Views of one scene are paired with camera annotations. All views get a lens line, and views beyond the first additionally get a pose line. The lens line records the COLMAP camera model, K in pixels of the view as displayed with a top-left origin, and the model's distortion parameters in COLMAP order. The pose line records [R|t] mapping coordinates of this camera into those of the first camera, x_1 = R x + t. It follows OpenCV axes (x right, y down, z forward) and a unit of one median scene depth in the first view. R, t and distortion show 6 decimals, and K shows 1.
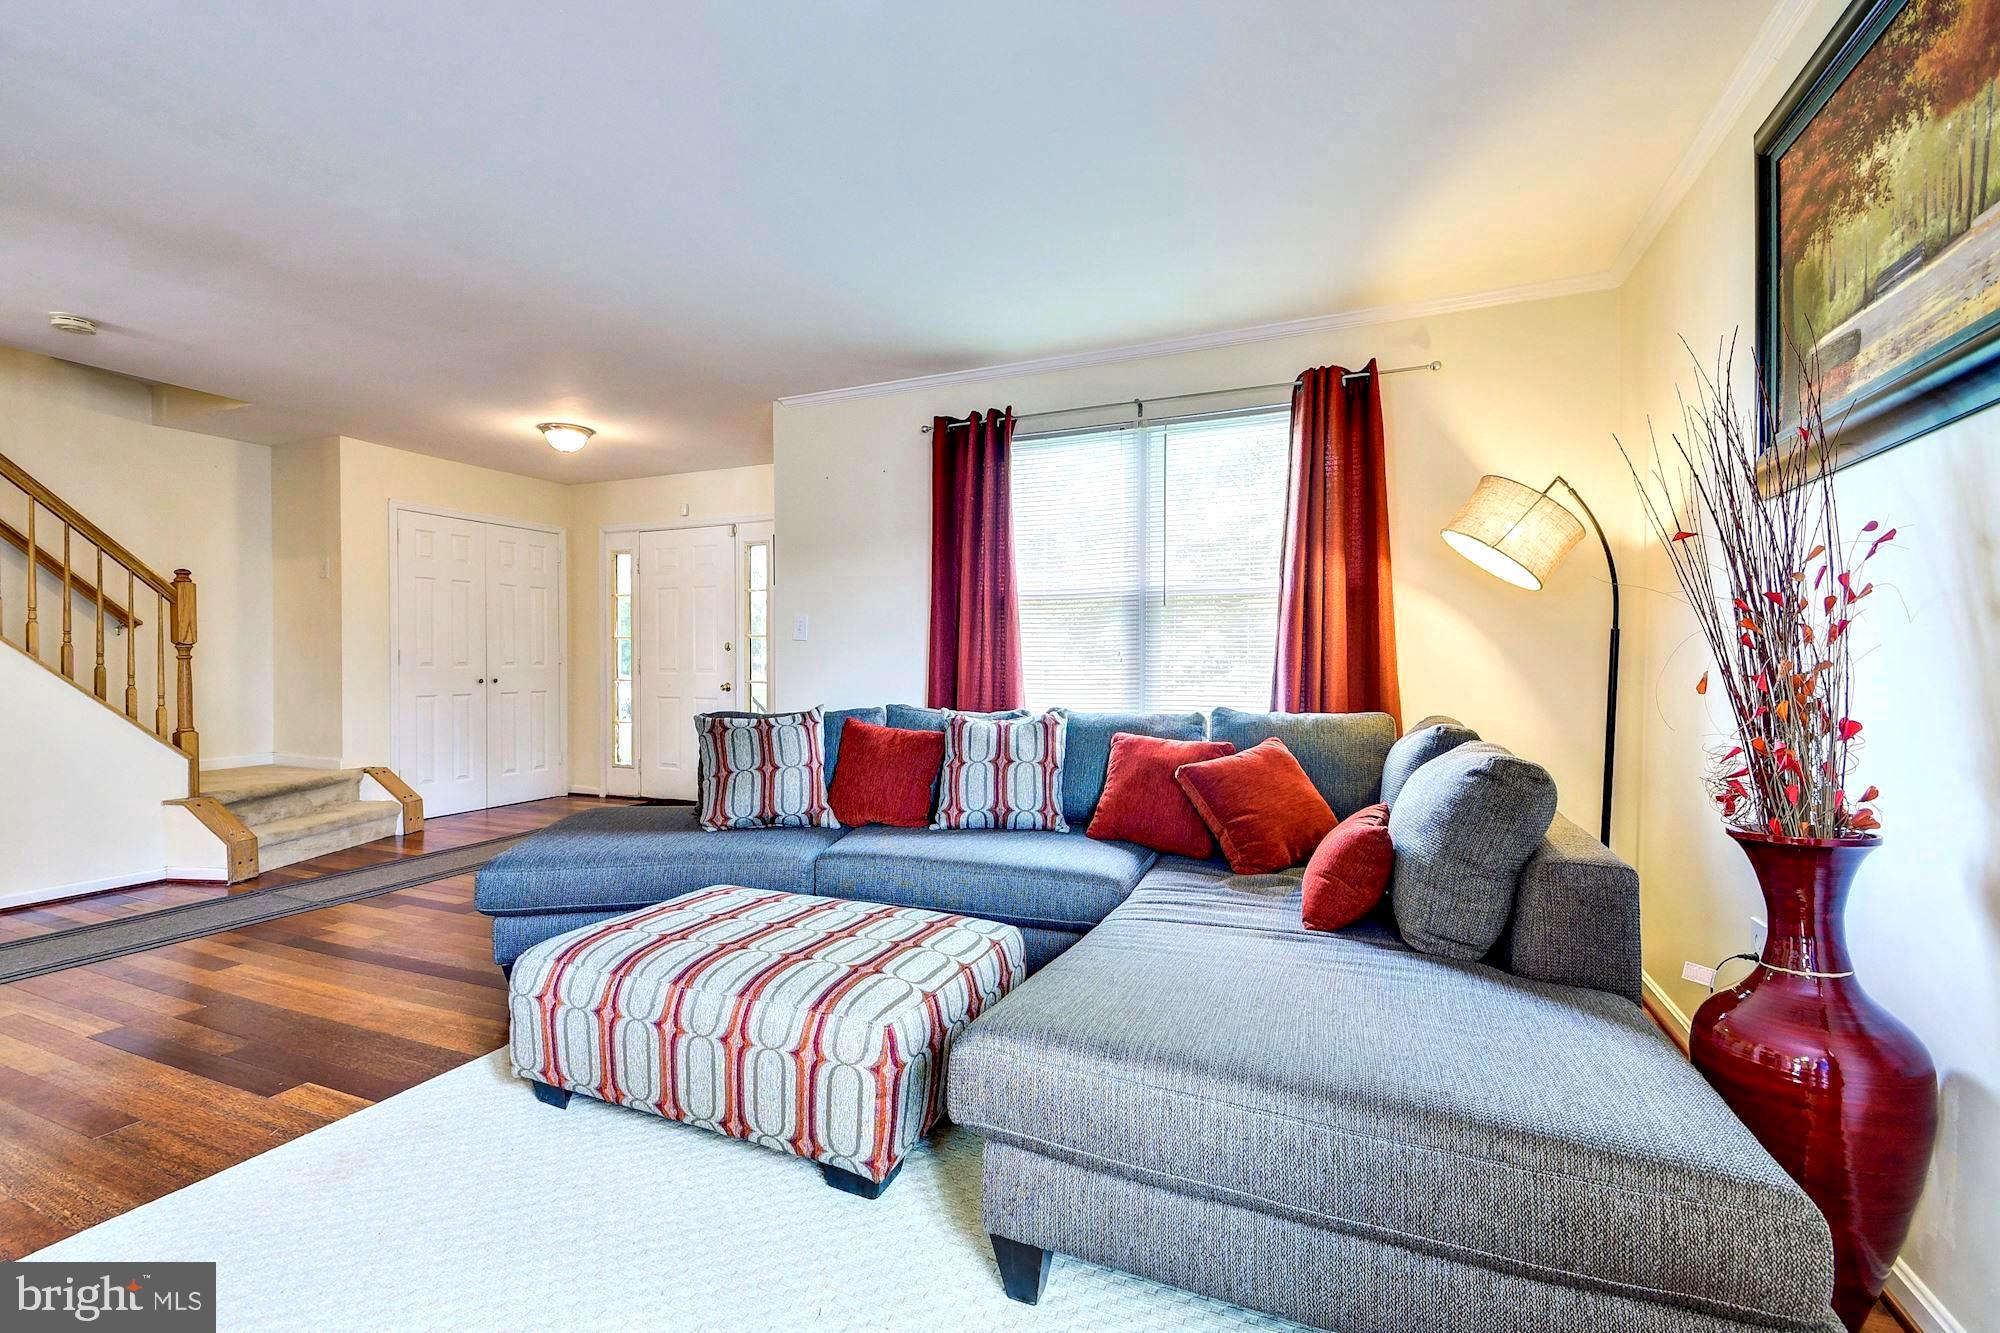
lens RADIAL K [[876.2, 0, 1011.0], [0, 876.2, 665.2], [0, 0, 1]] dist [-0.000857, -0.002129]
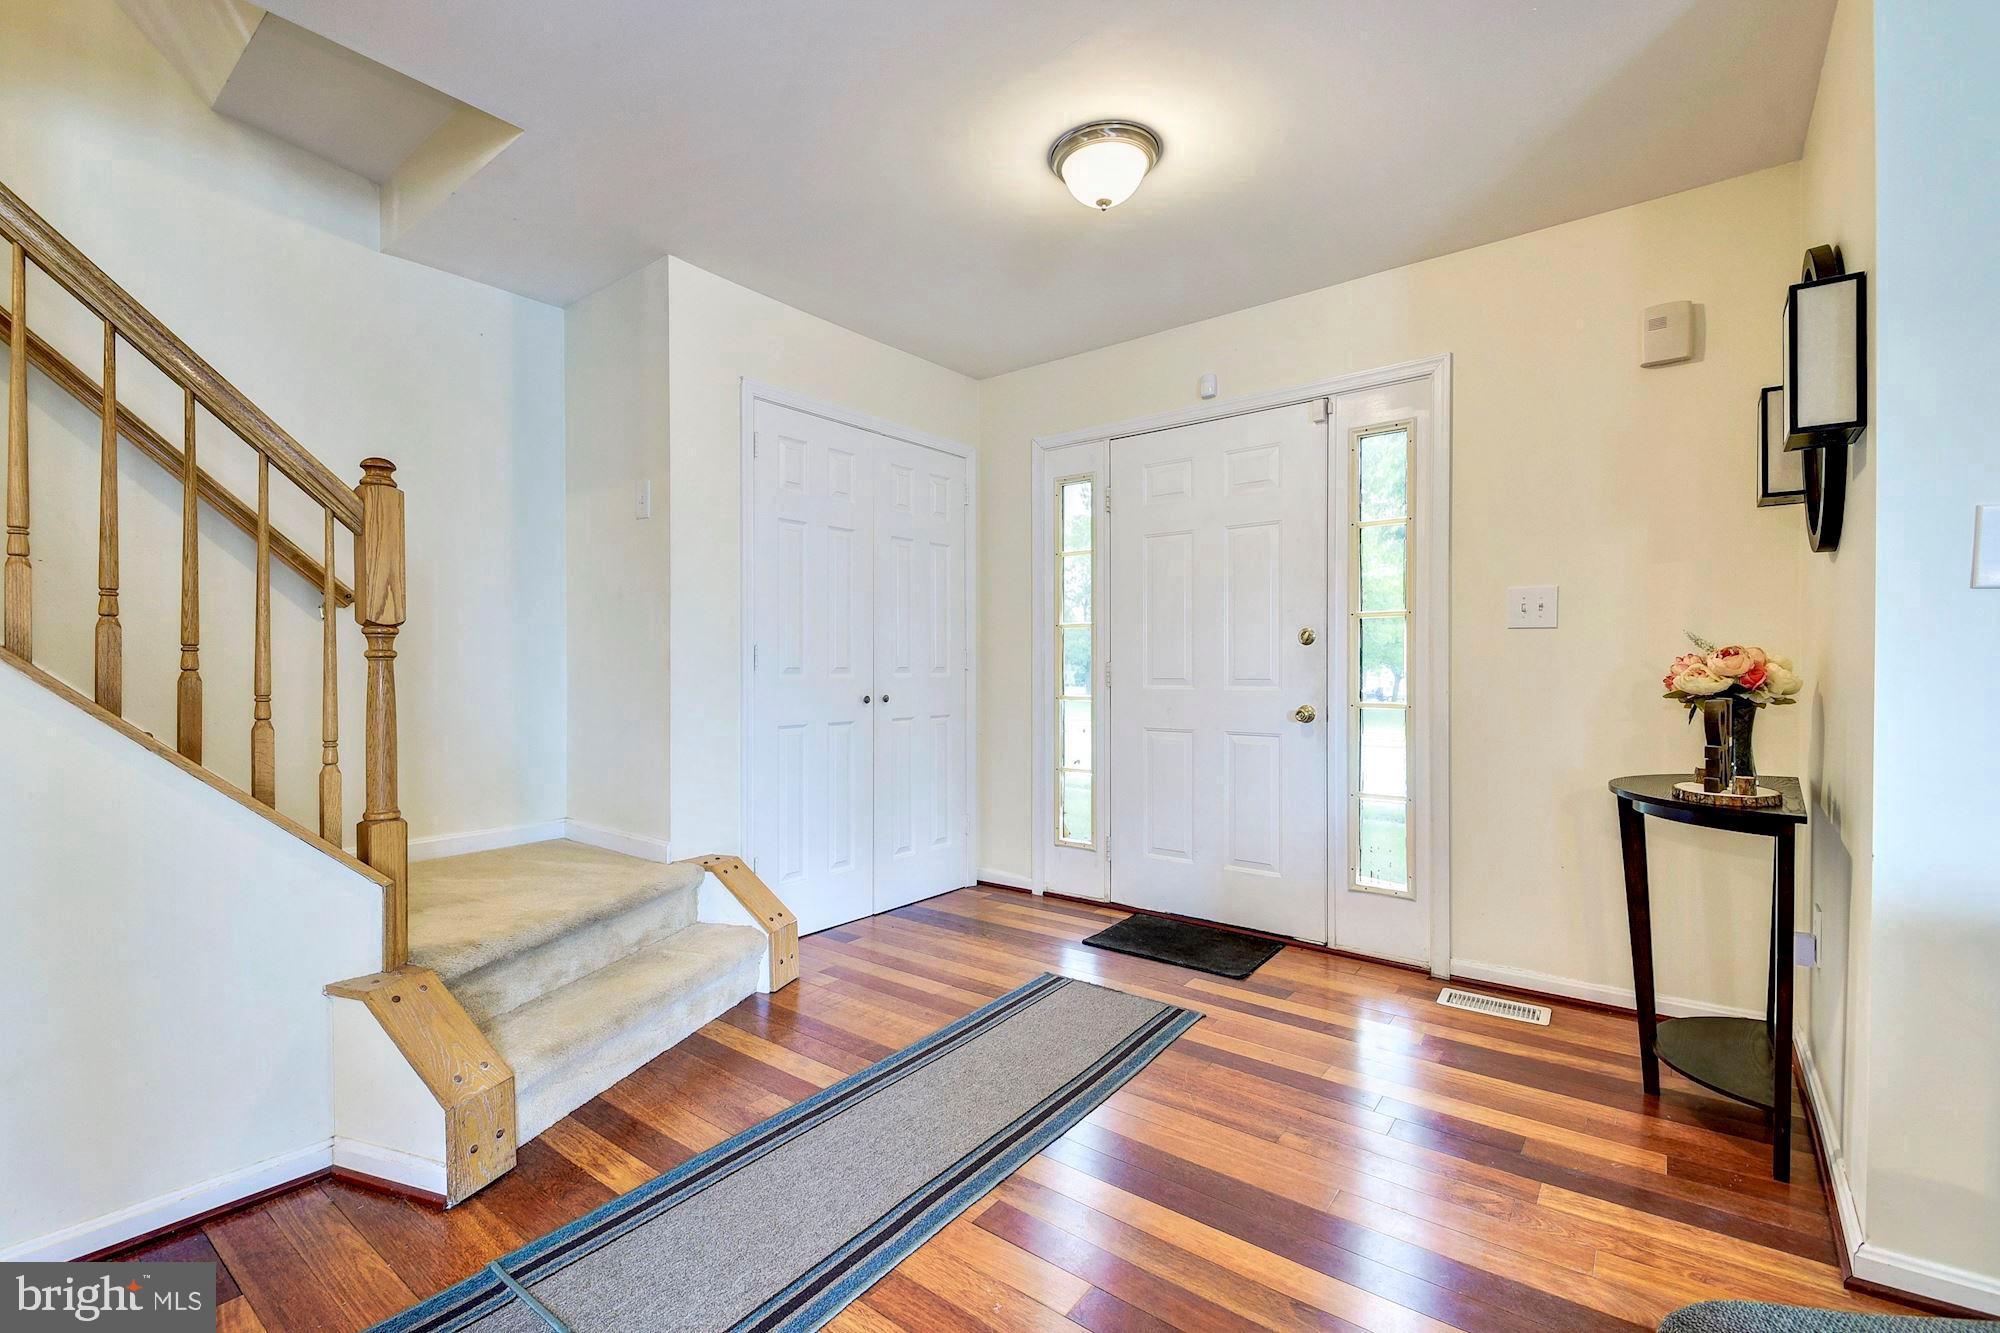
lens RADIAL K [[876.2, 0, 993.4], [0, 876.2, 670.5], [0, 0, 1]] dist [-0.000857, -0.002129]
pose [[0.962688, 0.000622, -0.270613, -0.422018], [-0.001110, 0.999998, -0.001649, -0.000458], [0.270612, 0.001888, 0.962687, 0.528127]]
